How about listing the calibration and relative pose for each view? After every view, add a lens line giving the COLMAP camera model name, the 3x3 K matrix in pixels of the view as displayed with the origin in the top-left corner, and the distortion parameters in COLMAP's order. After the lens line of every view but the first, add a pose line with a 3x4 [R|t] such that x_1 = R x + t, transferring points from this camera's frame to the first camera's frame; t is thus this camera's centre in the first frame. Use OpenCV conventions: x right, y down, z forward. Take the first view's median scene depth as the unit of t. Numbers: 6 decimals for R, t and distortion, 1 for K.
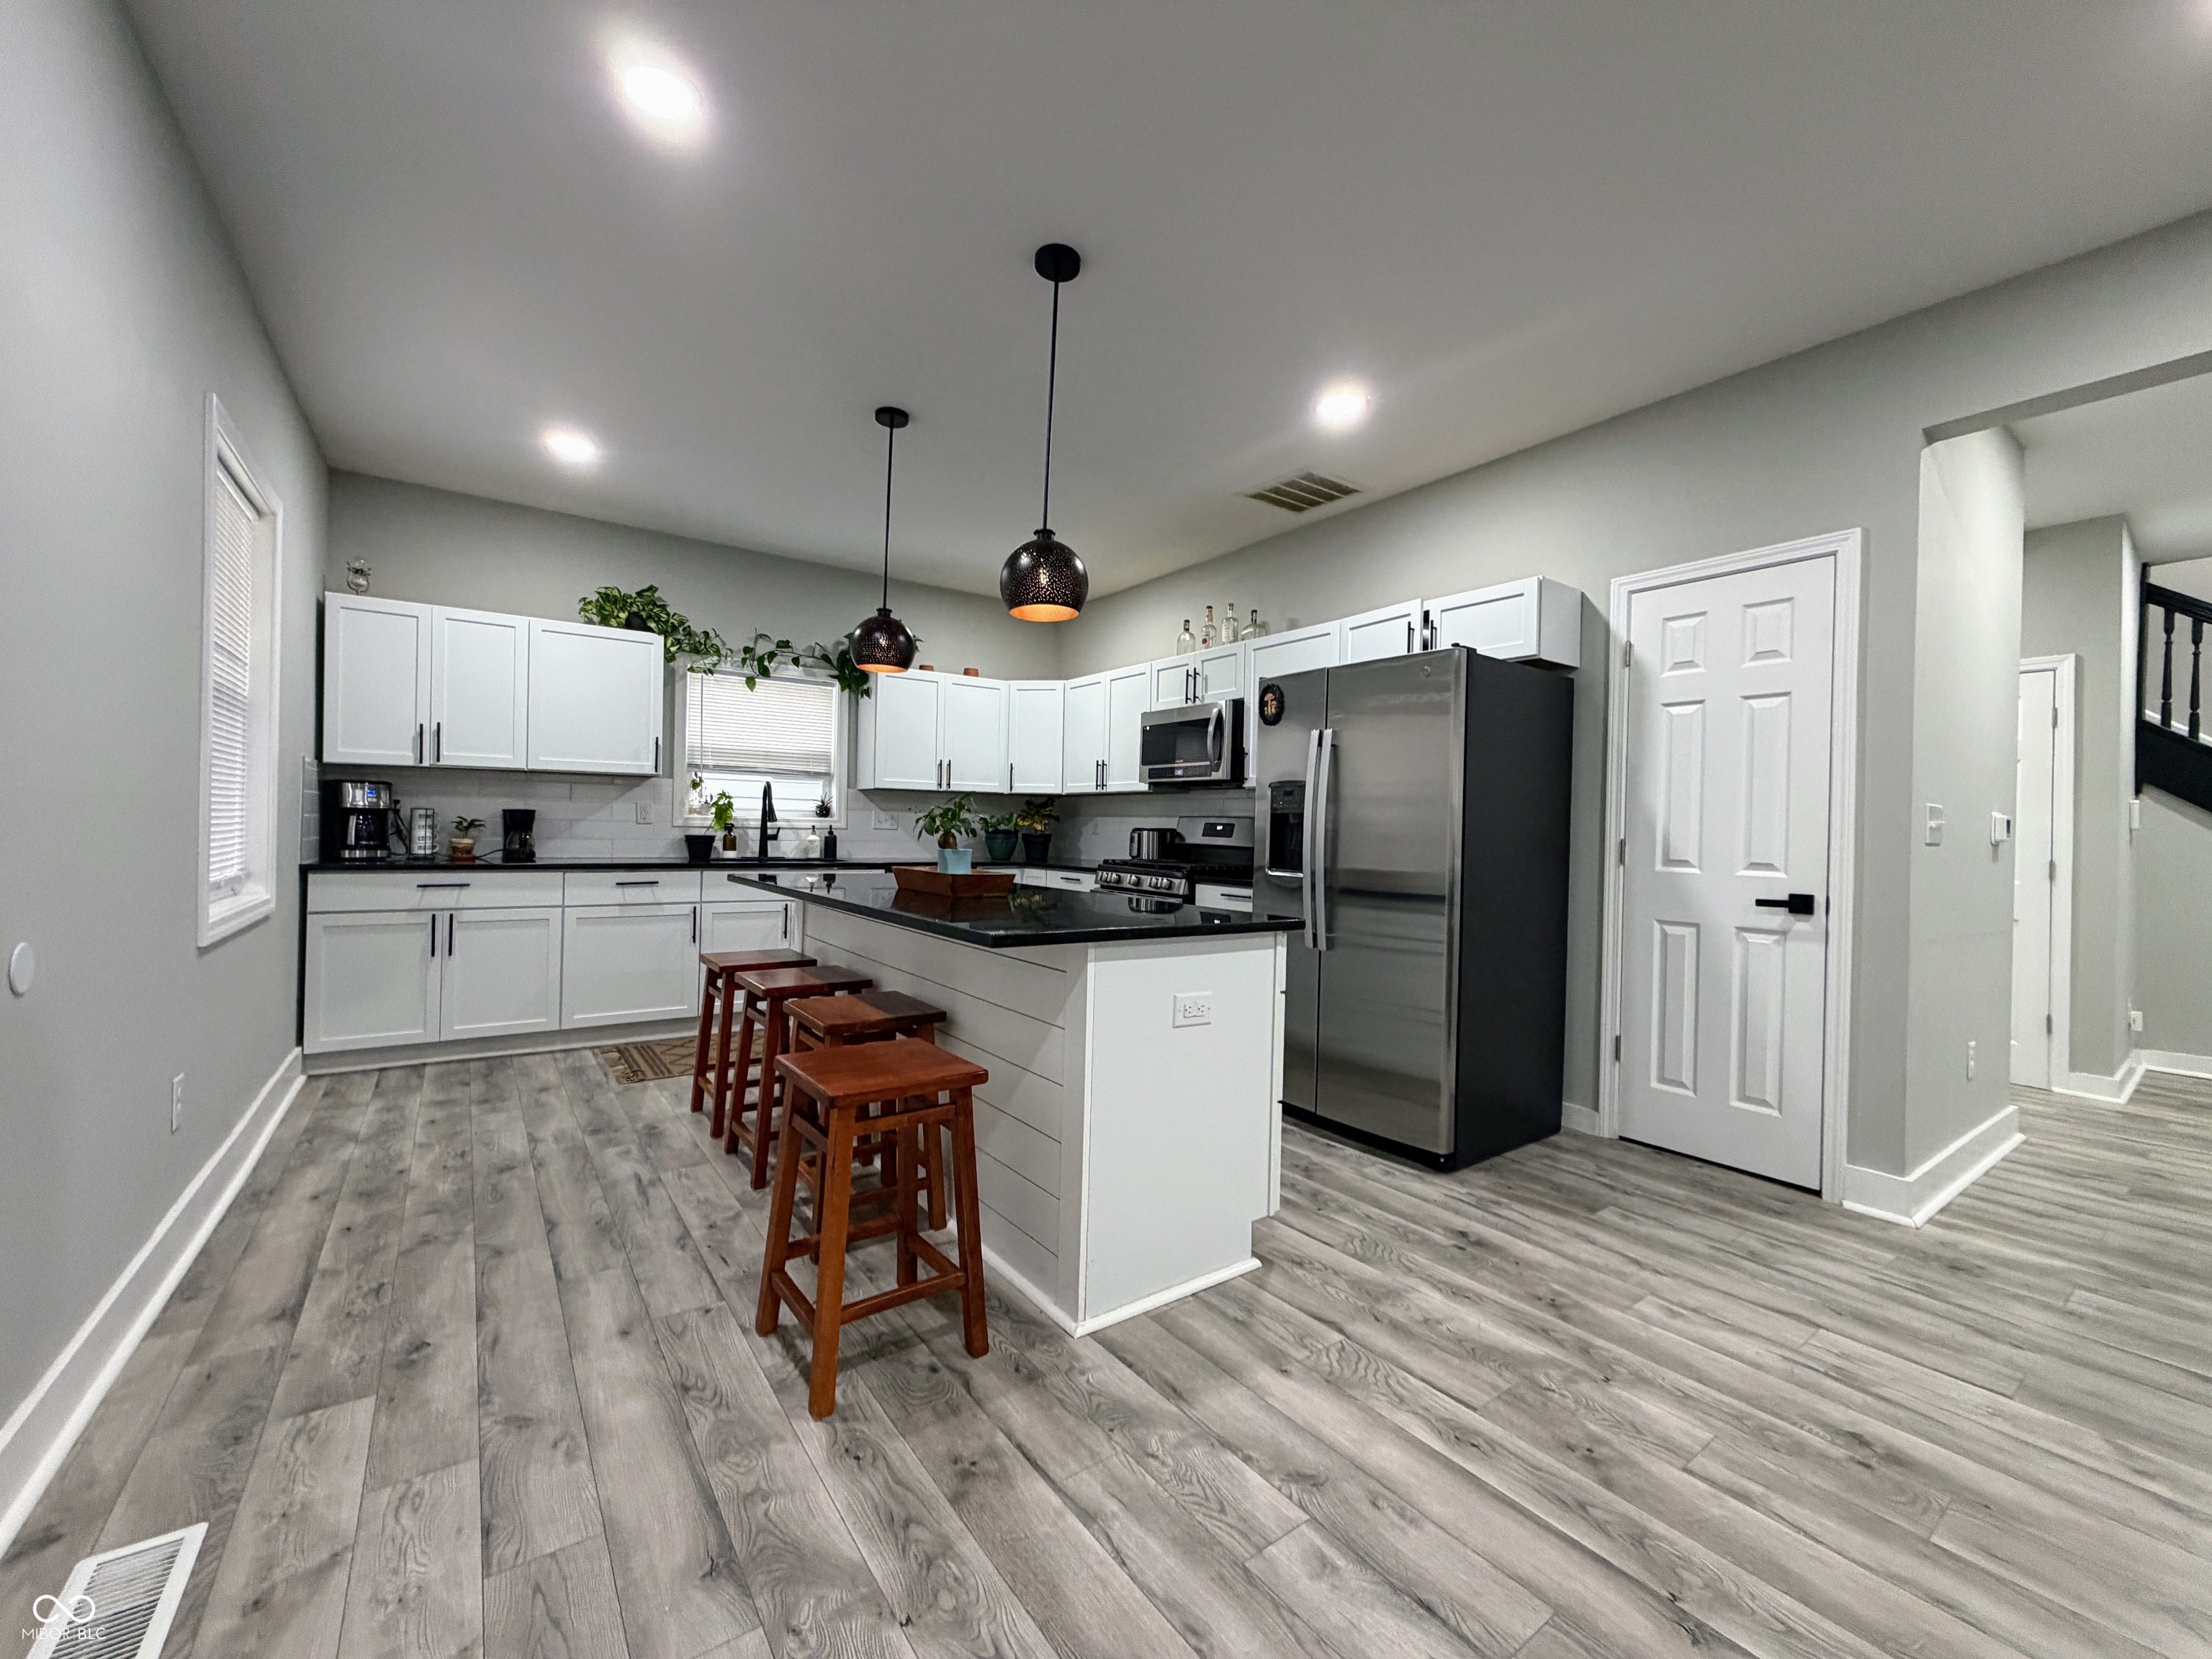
lens RADIAL K [[886.4, 0, 1108.6], [0, 886.4, 829.8], [0, 0, 1]] dist [-0.000469, 0.000450]
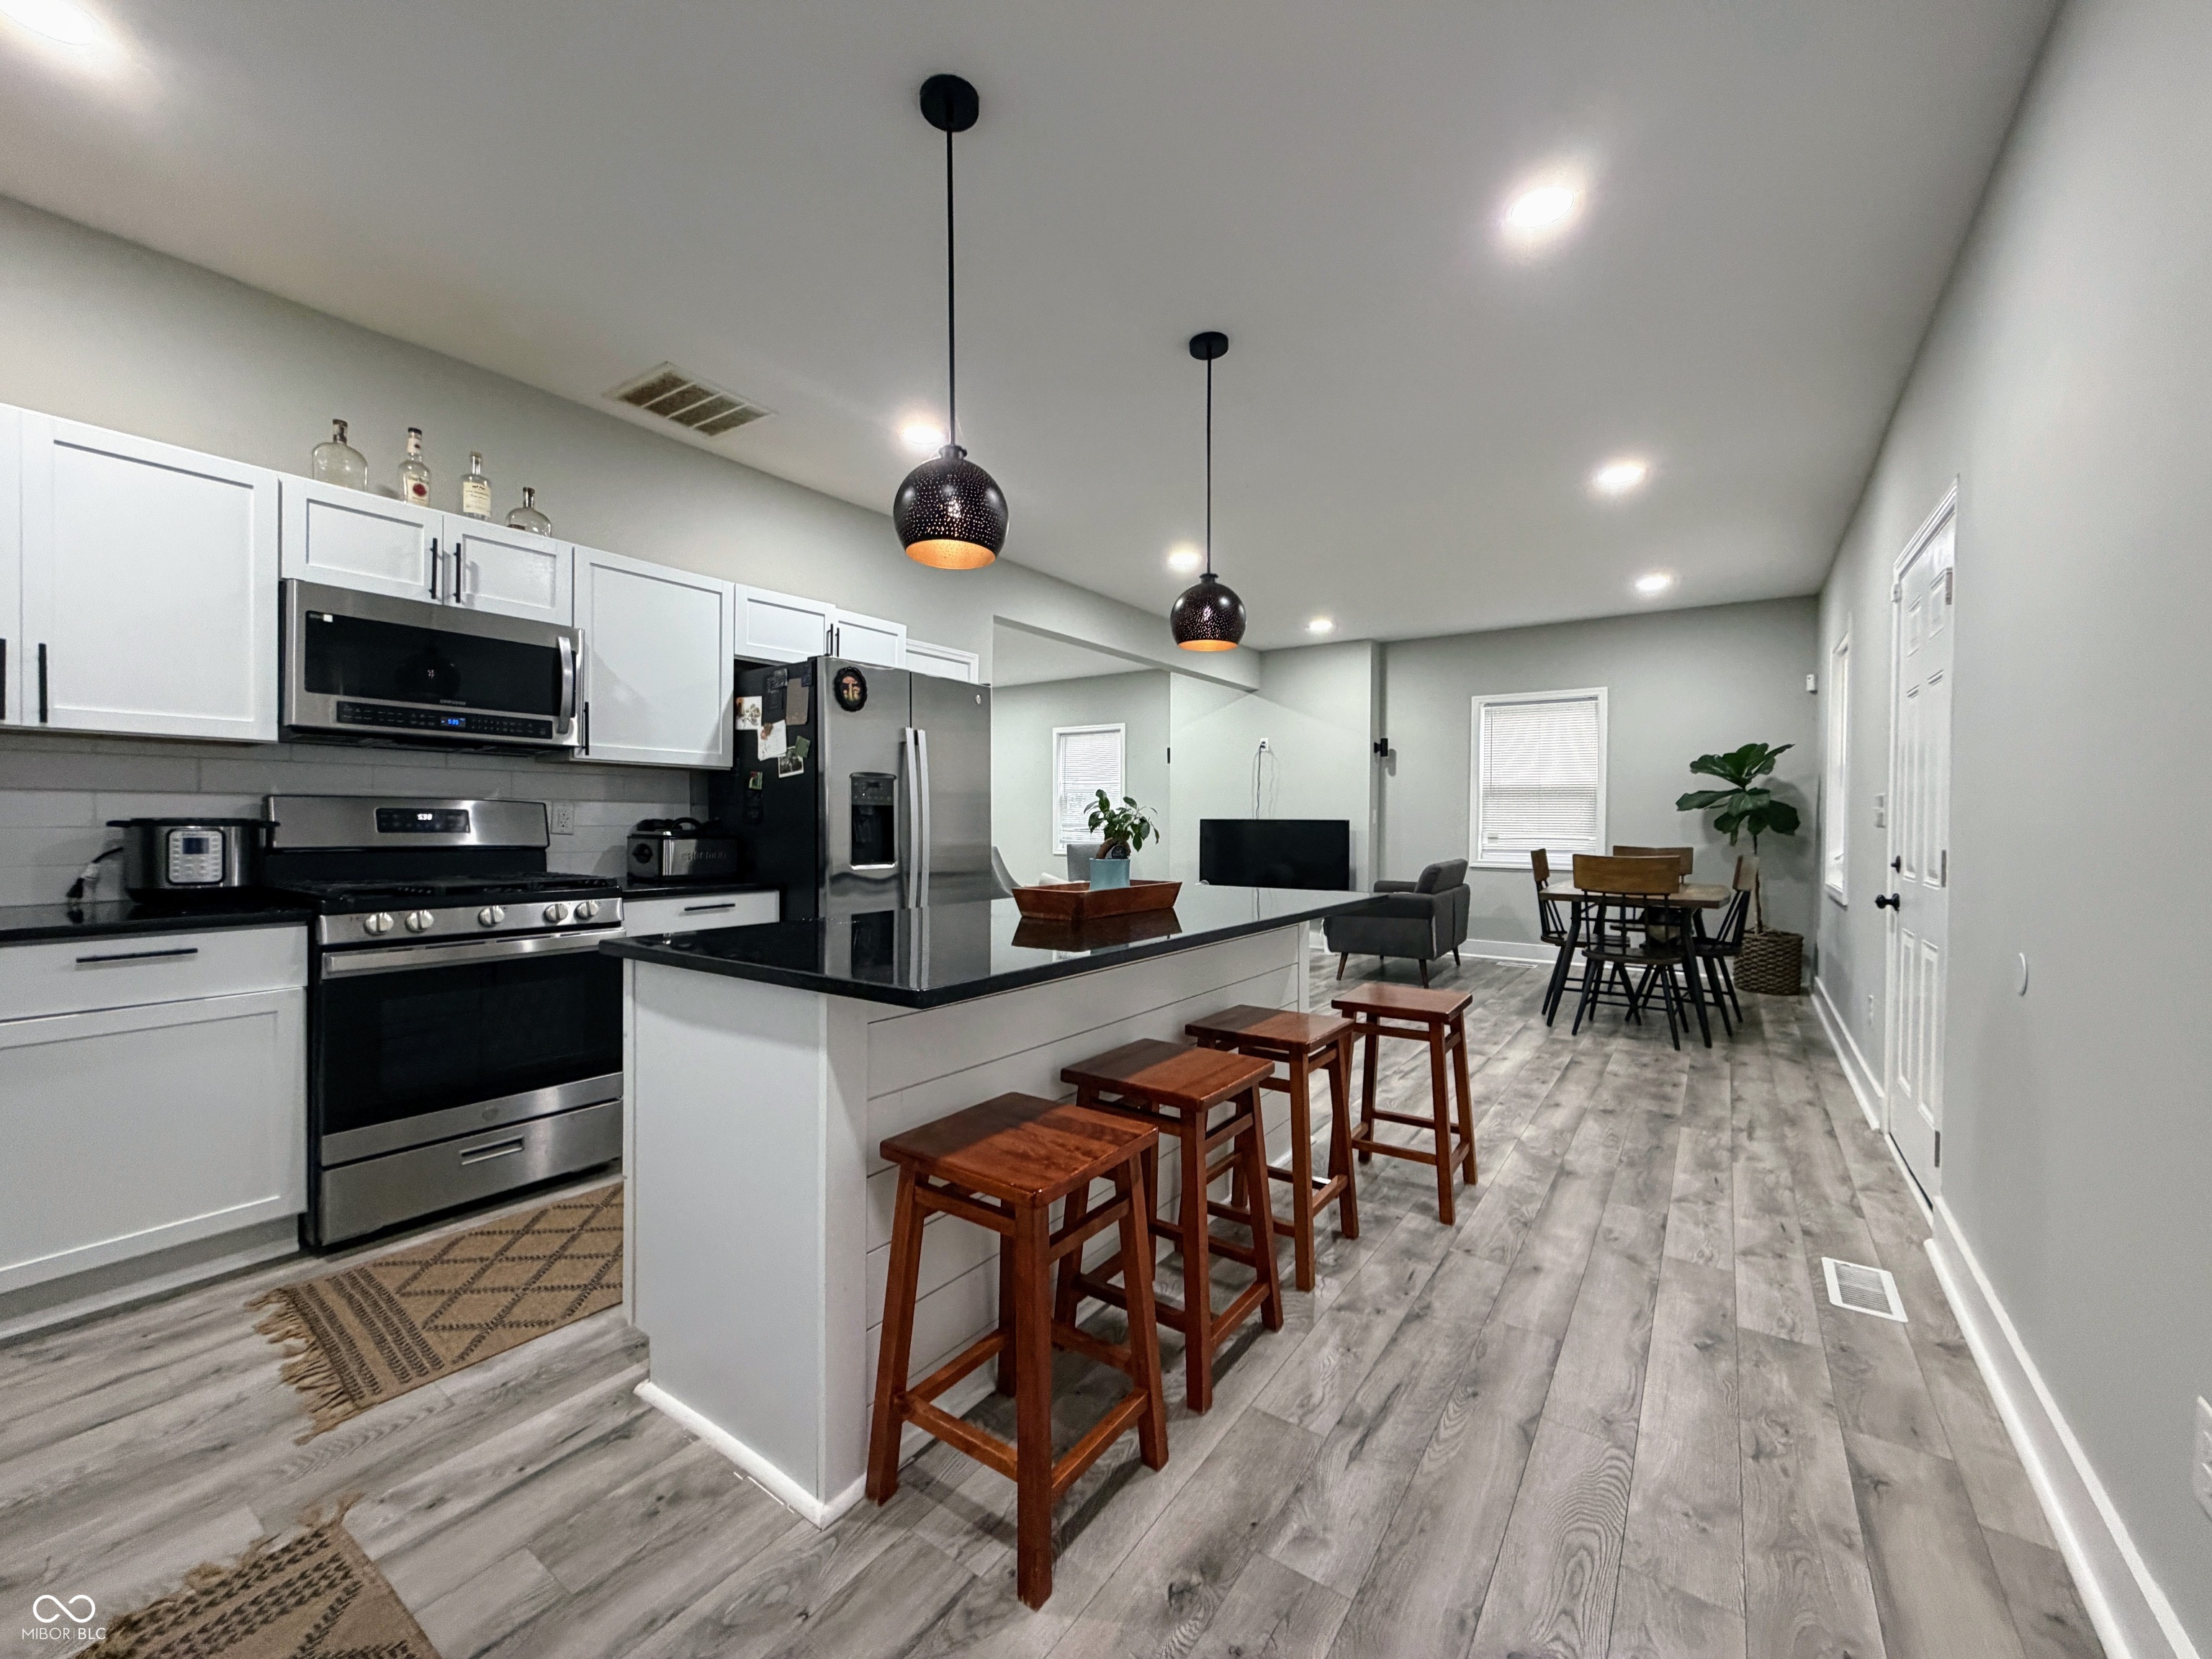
lens RADIAL K [[886.4, 0, 1099.3], [0, 886.4, 823.3], [0, 0, 1]] dist [-0.000469, 0.000450]
pose [[-0.323660, -0.029447, 0.945715, -0.898552], [-0.014538, 0.999552, 0.026148, -0.030451], [-0.946062, -0.005286, -0.323943, 1.194521]]
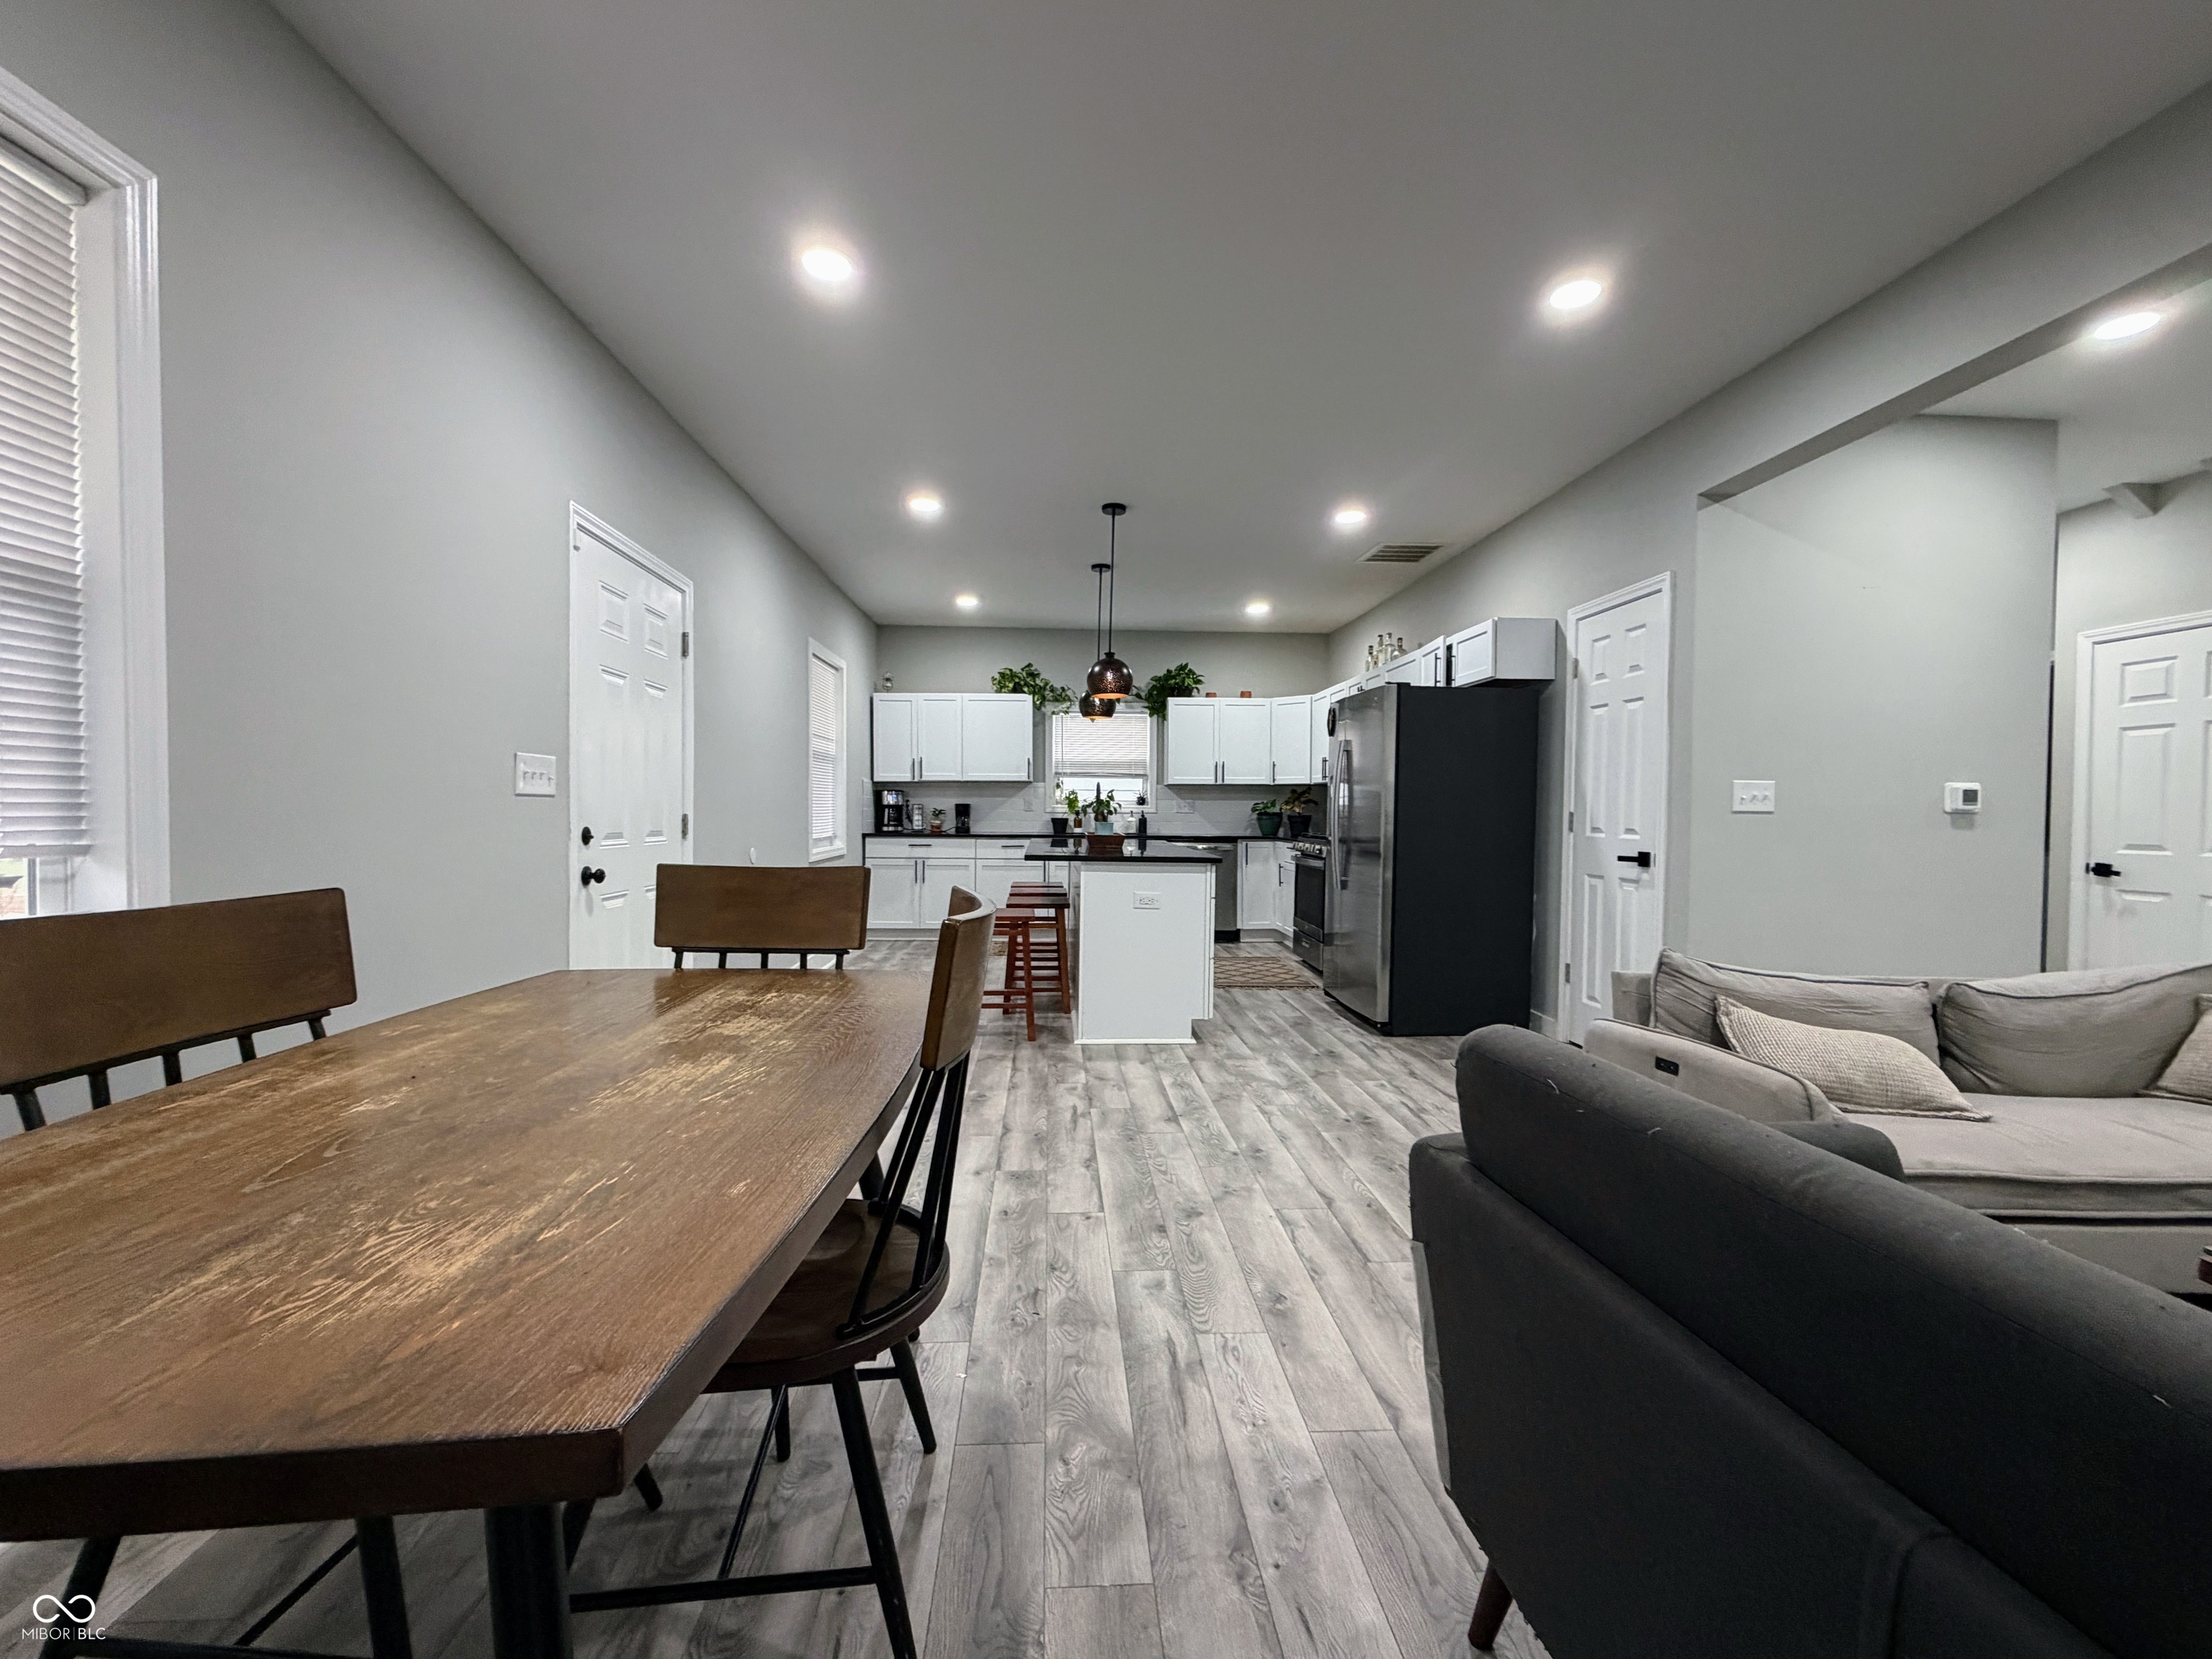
lens RADIAL K [[886.4, 0, 1090.2], [0, 886.4, 832.5], [0, 0, 1]] dist [-0.000469, 0.000450]
pose [[0.842555, 0.000398, -0.538610, 0.709800], [0.008944, 0.999852, 0.014730, 0.015486], [0.538536, -0.017228, 0.842426, -0.485967]]
